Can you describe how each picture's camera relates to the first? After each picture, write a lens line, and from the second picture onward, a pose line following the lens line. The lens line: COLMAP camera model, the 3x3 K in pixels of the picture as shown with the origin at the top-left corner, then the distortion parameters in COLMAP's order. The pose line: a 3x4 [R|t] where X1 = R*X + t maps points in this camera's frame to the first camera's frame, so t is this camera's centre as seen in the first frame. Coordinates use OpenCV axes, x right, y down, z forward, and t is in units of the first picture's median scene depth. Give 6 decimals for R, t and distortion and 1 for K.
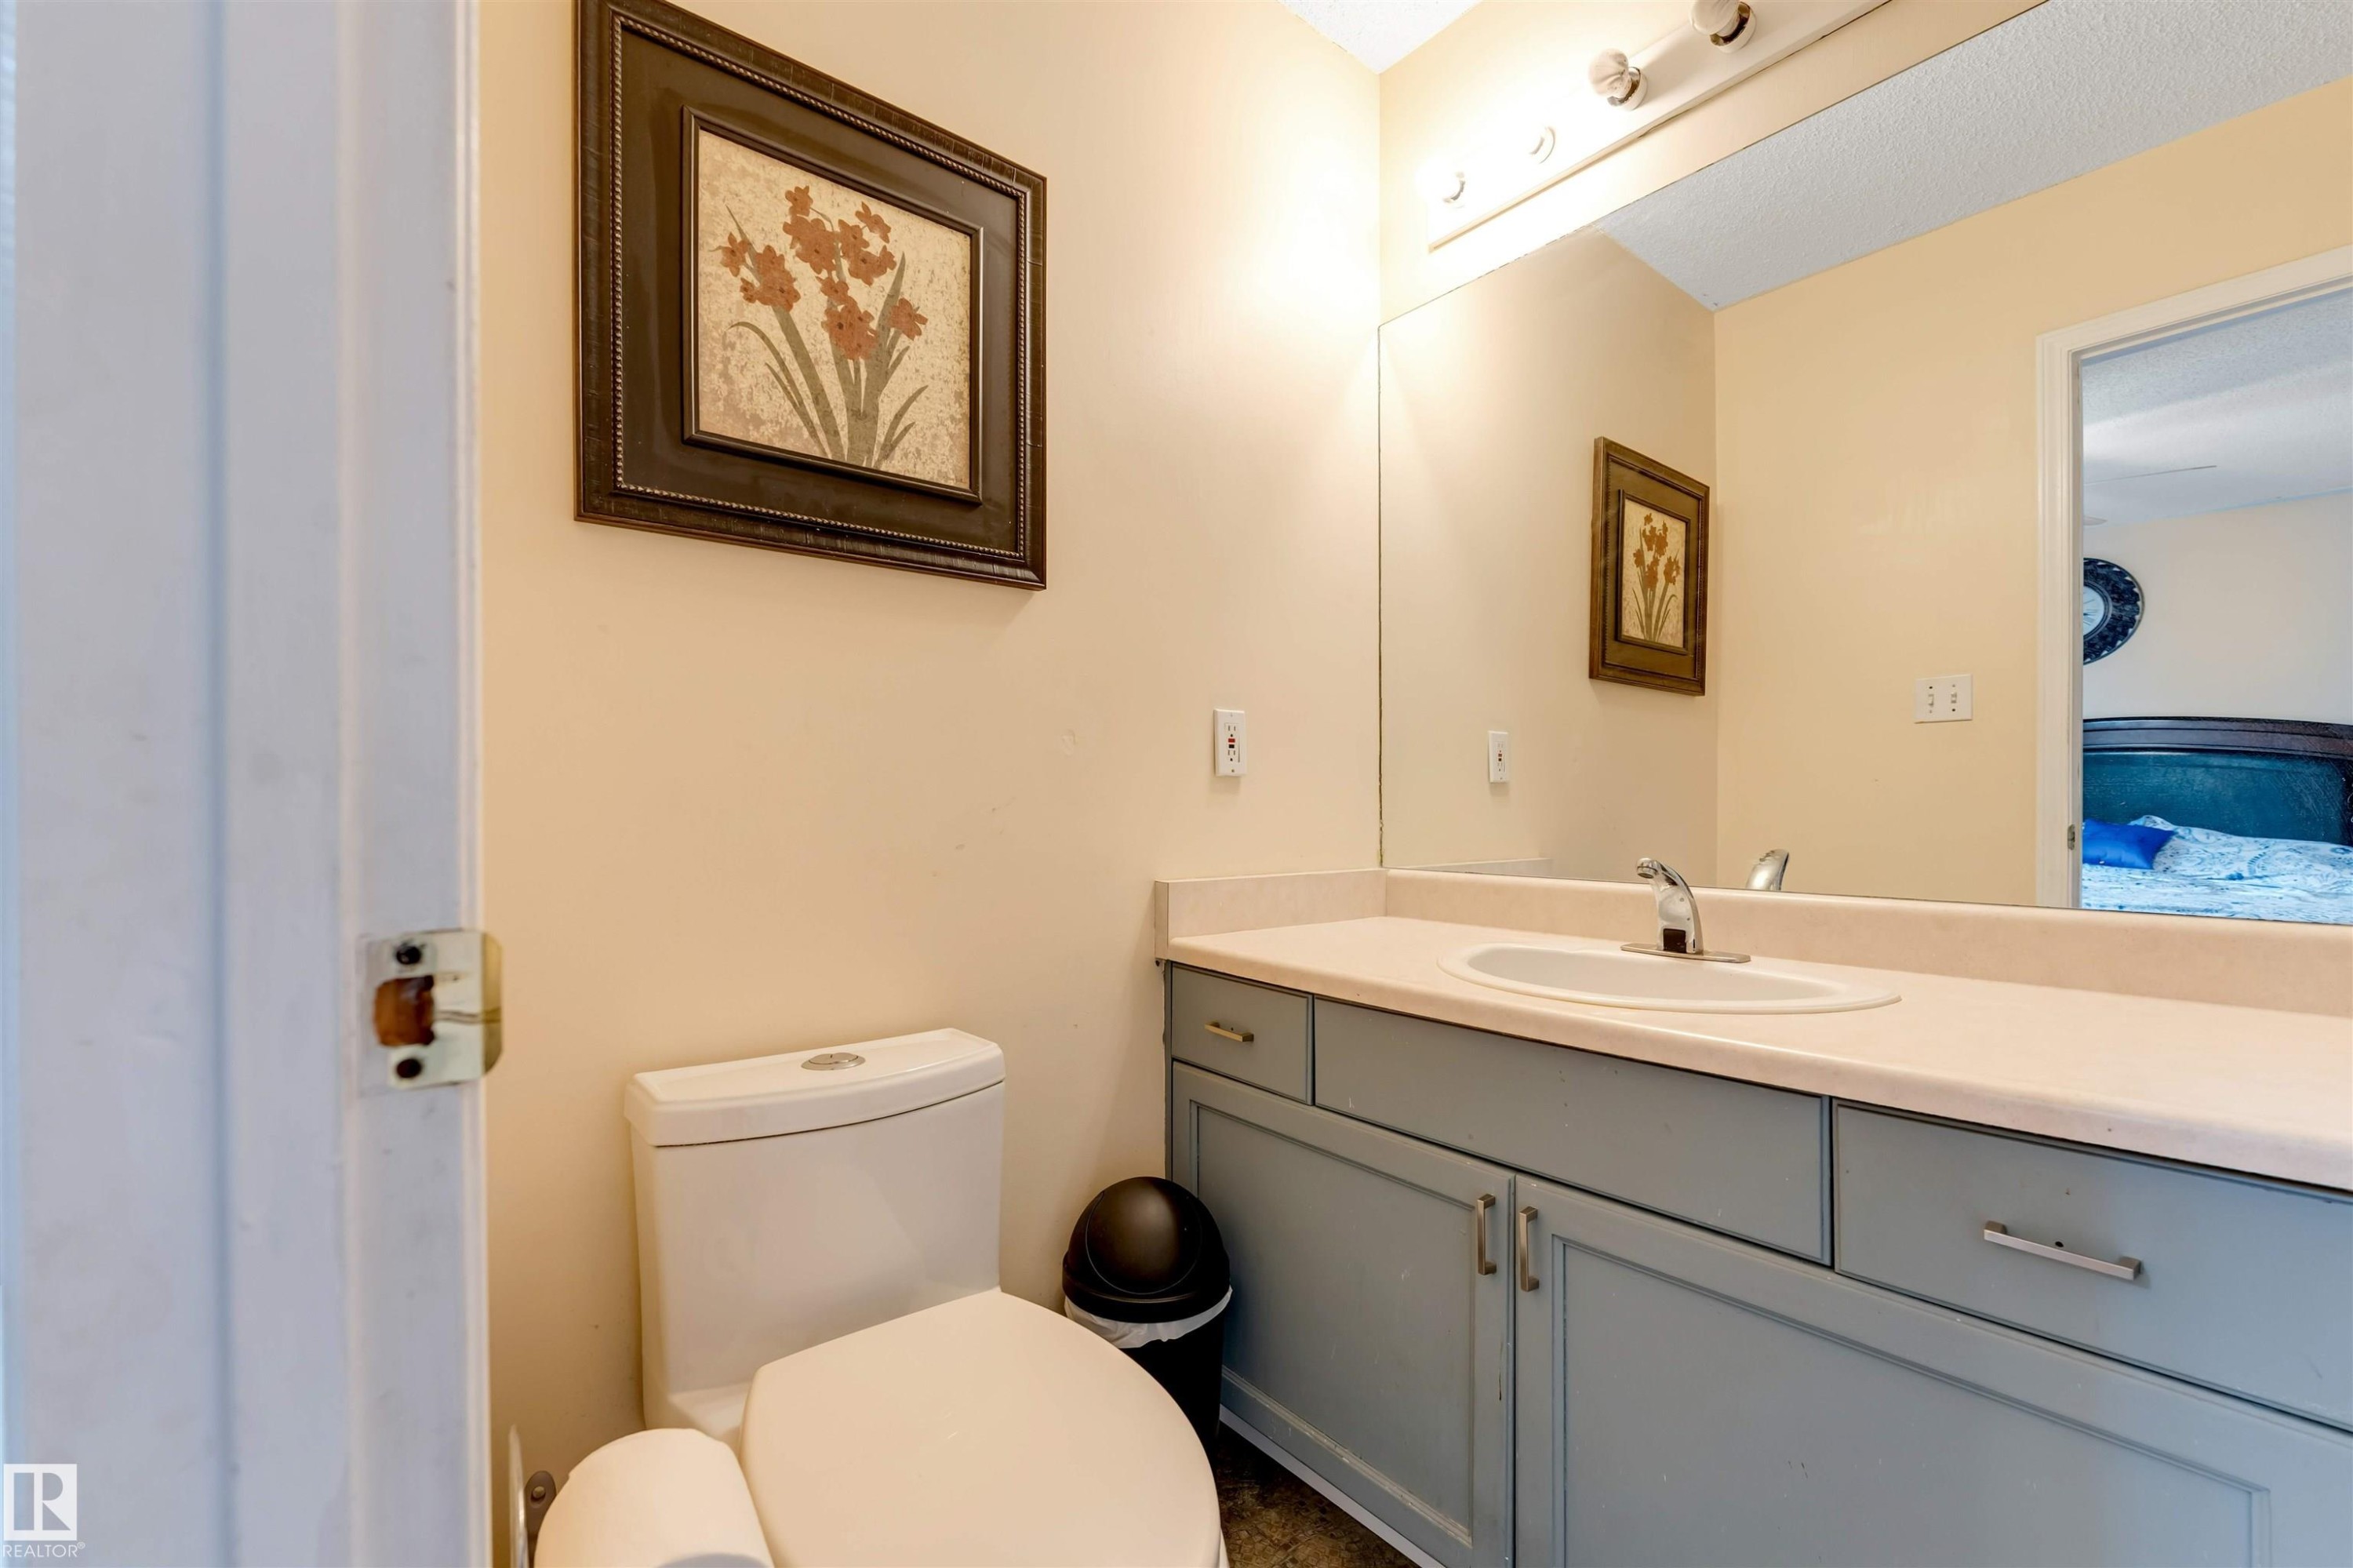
lens RADIAL K [[968.8, 0, 1168.7], [0, 968.8, 814.9], [0, 0, 1]] dist [-0.002092, 0.000285]
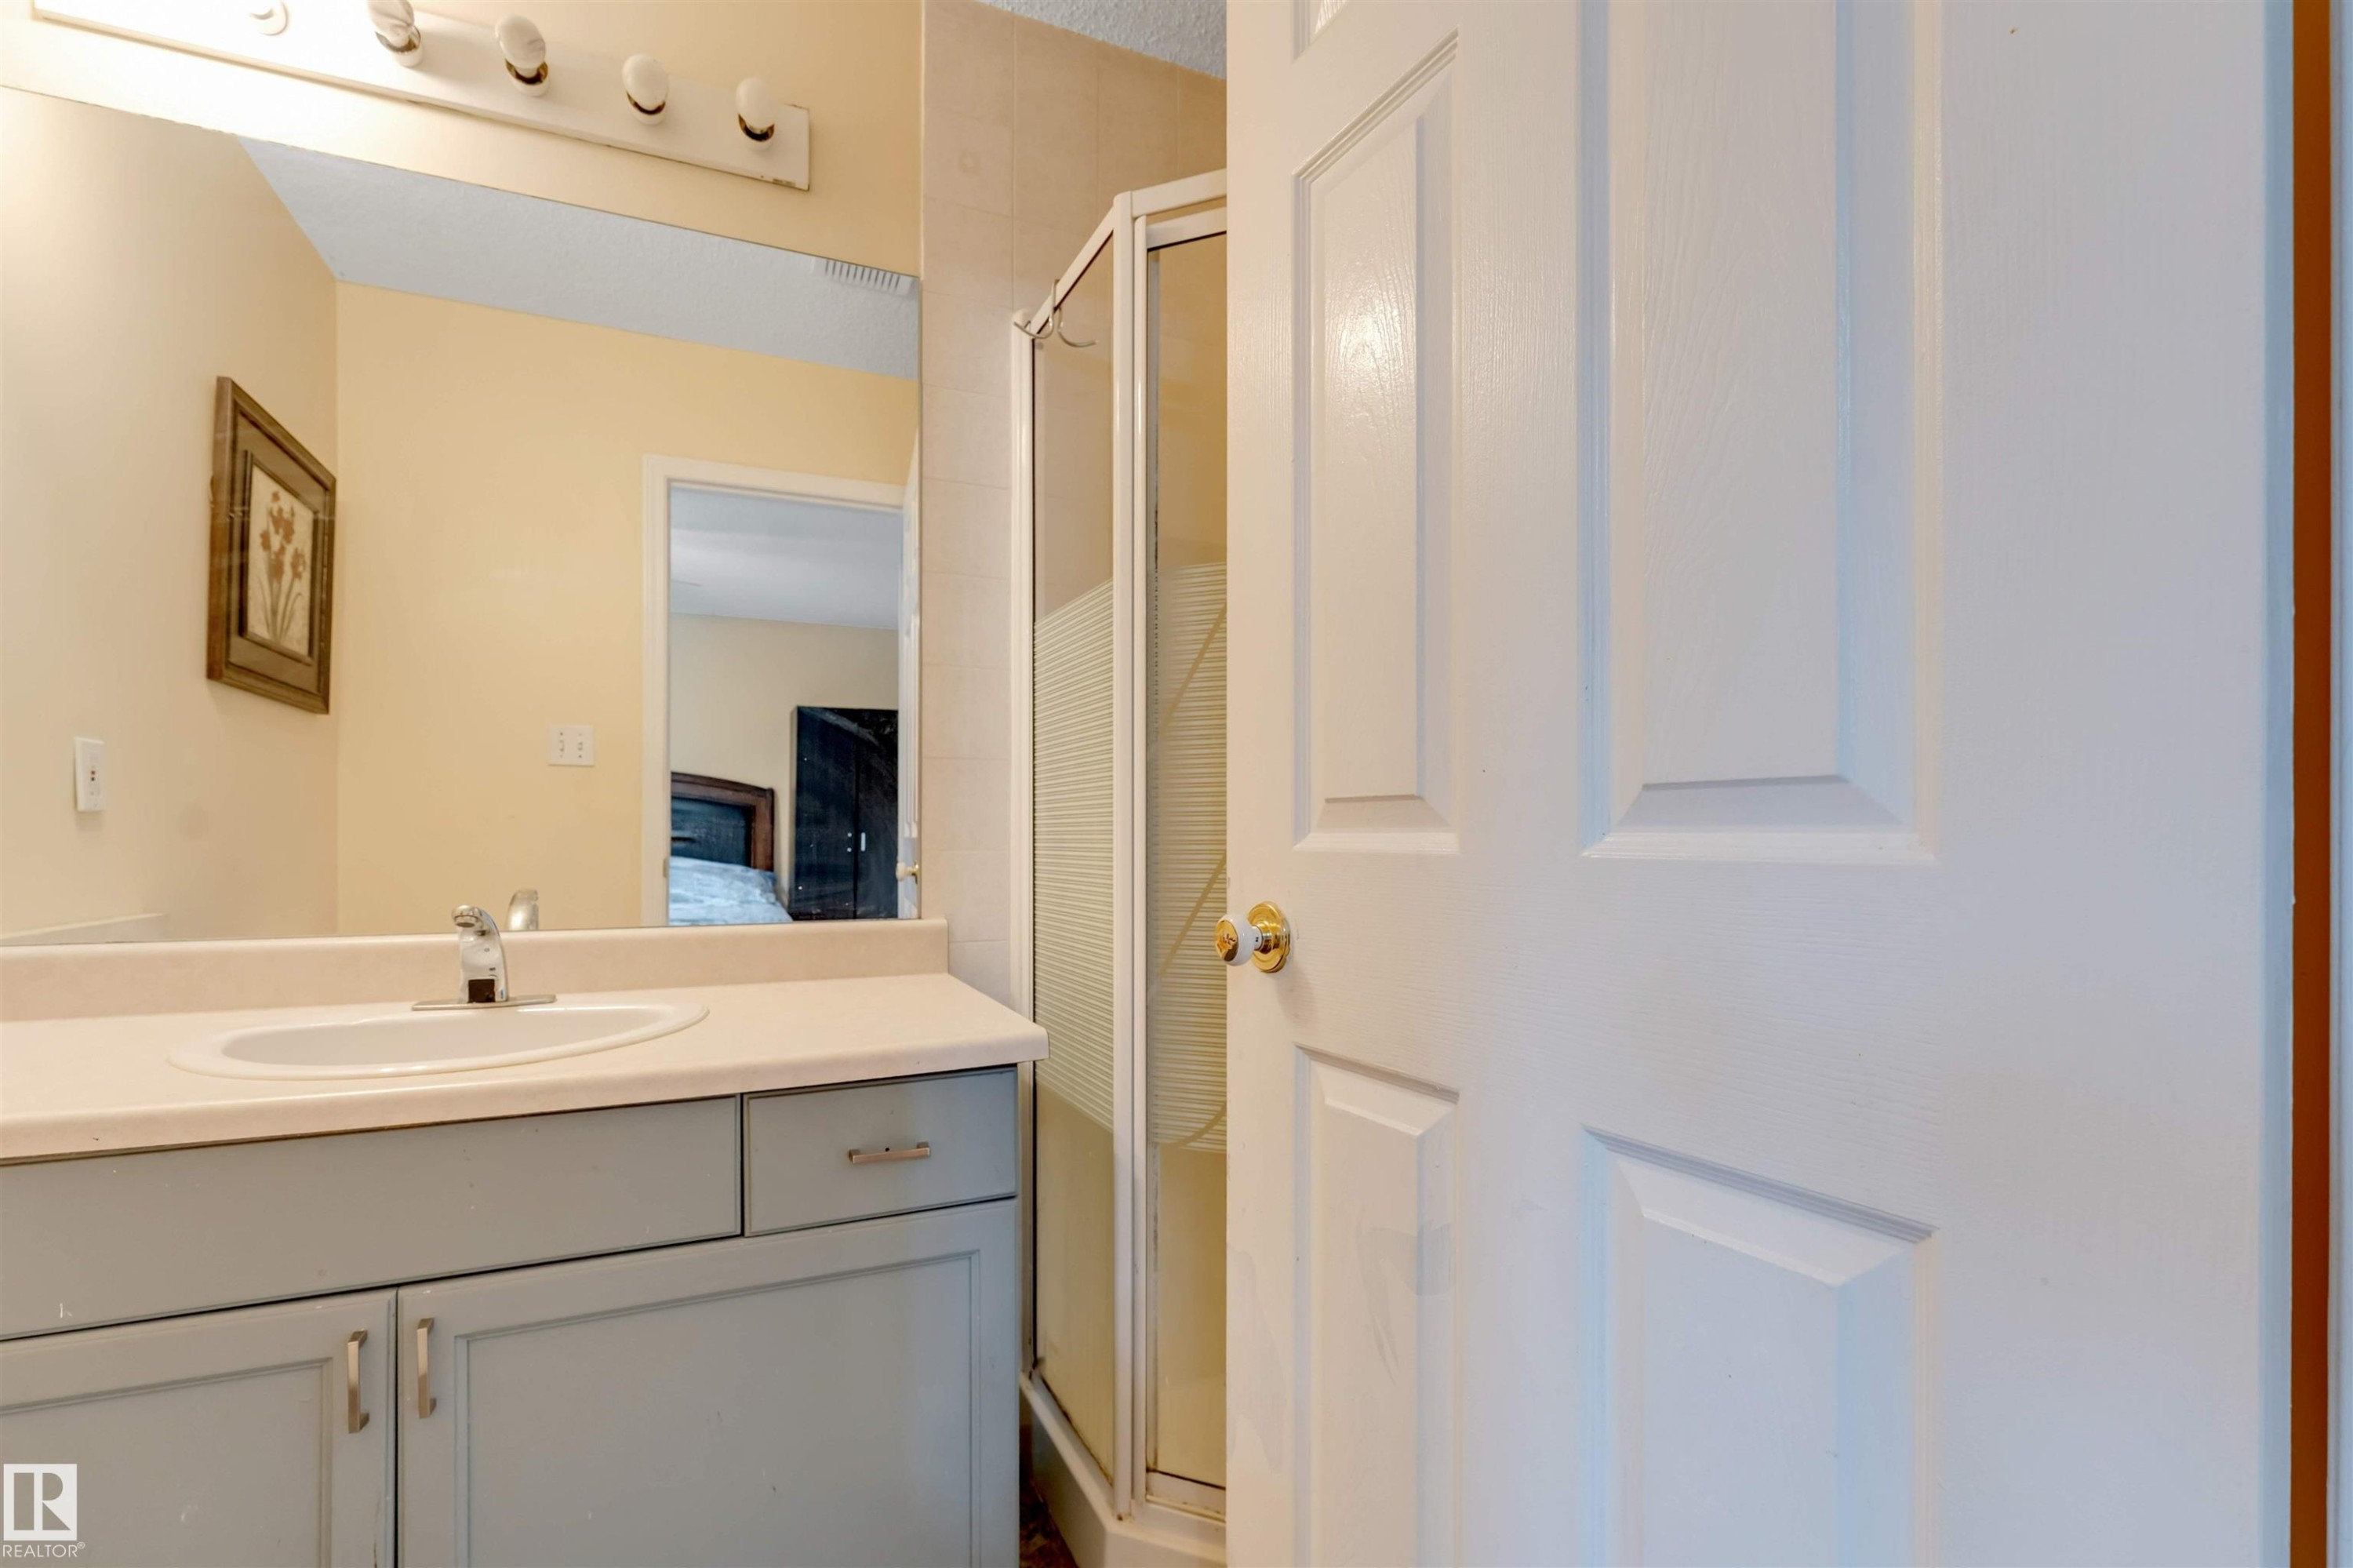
lens RADIAL K [[1017.9, 0, 1123.1], [0, 1017.9, 838.4], [0, 0, 1]] dist [0.000379, 0.000300]
pose [[0.282098, 0.001159, 0.959385, -0.143763], [0.003916, 0.999990, -0.002360, -0.008387], [-0.959378, 0.004422, 0.282091, 0.063411]]
